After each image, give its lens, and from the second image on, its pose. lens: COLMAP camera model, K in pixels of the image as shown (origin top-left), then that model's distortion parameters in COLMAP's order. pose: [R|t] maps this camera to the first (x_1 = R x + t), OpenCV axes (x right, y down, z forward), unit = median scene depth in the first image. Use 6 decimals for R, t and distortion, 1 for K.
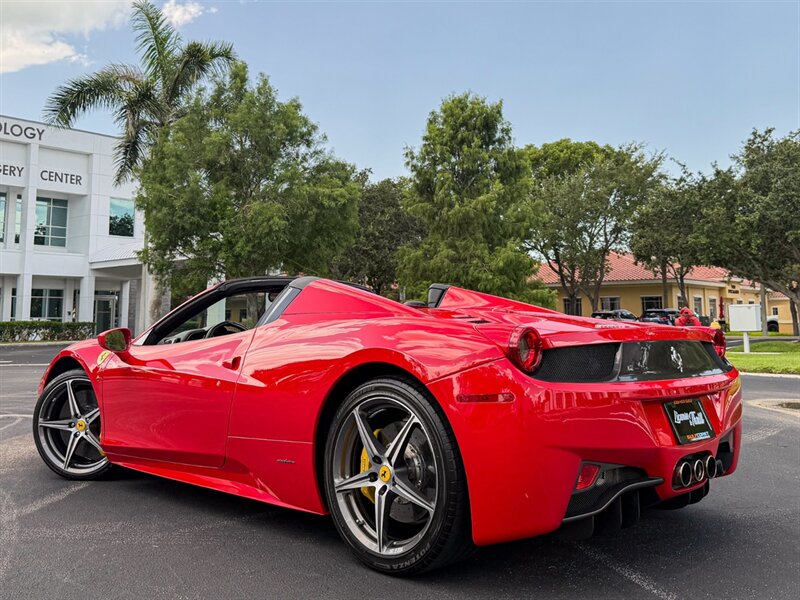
lens RADIAL K [[787.8, 0, 398.4], [0, 787.8, 231.5], [0, 0, 1]] dist [0.197471, -0.445045]
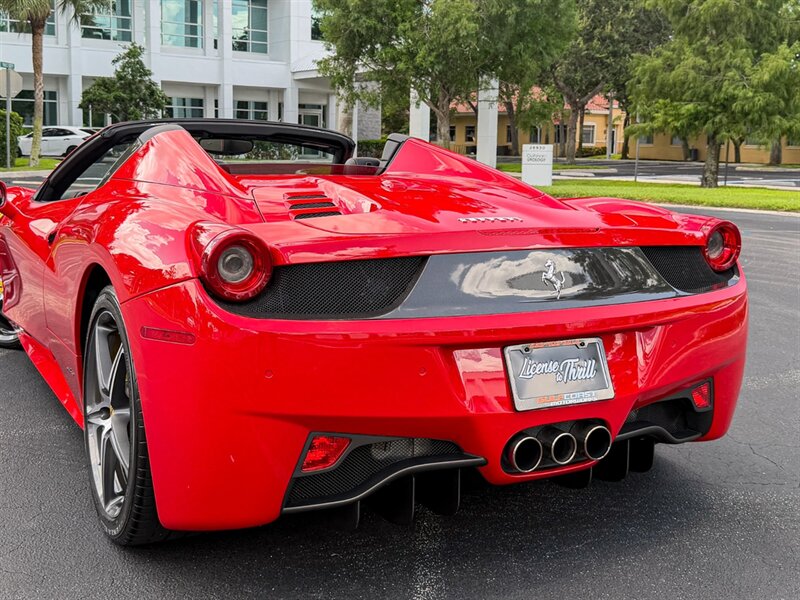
lens RADIAL K [[919.7, 0, 405.6], [0, 919.7, 248.8], [0, 0, 1]] dist [0.234940, -0.563935]
pose [[0.959872, 0.056635, -0.274659, 0.054164], [0.007171, 0.974118, 0.225926, -0.004017], [0.280345, -0.218830, 0.934623, 0.035130]]
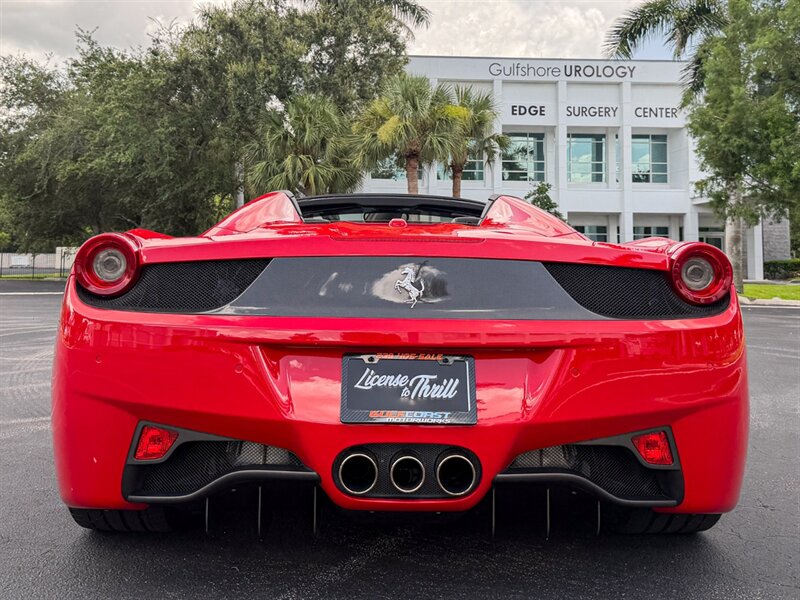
lens RADIAL K [[823.8, 0, 387.6], [0, 823.8, 200.2], [0, 0, 1]] dist [0.200690, -0.468572]
pose [[0.708250, -0.043849, -0.704599, 0.097352], [0.070914, 0.997440, 0.009207, 0.010649], [0.702391, -0.056487, 0.709546, 0.067830]]
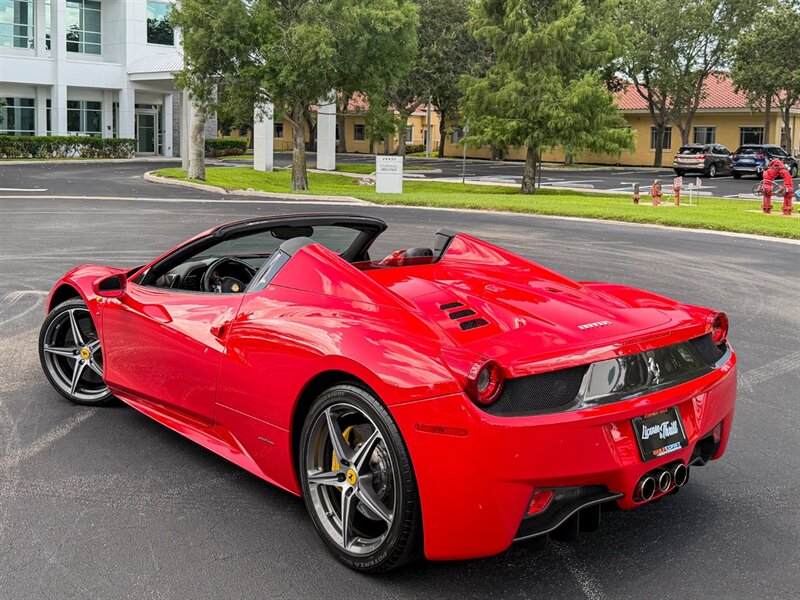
lens RADIAL K [[873.8, 0, 424.0], [0, 873.8, 210.1], [0, 0, 1]] dist [0.213090, -0.501671]
pose [[0.998112, 0.034349, -0.050909, 0.014189], [-0.023540, 0.979627, 0.199442, -0.030474], [0.056722, -0.197867, 0.978586, -0.005335]]
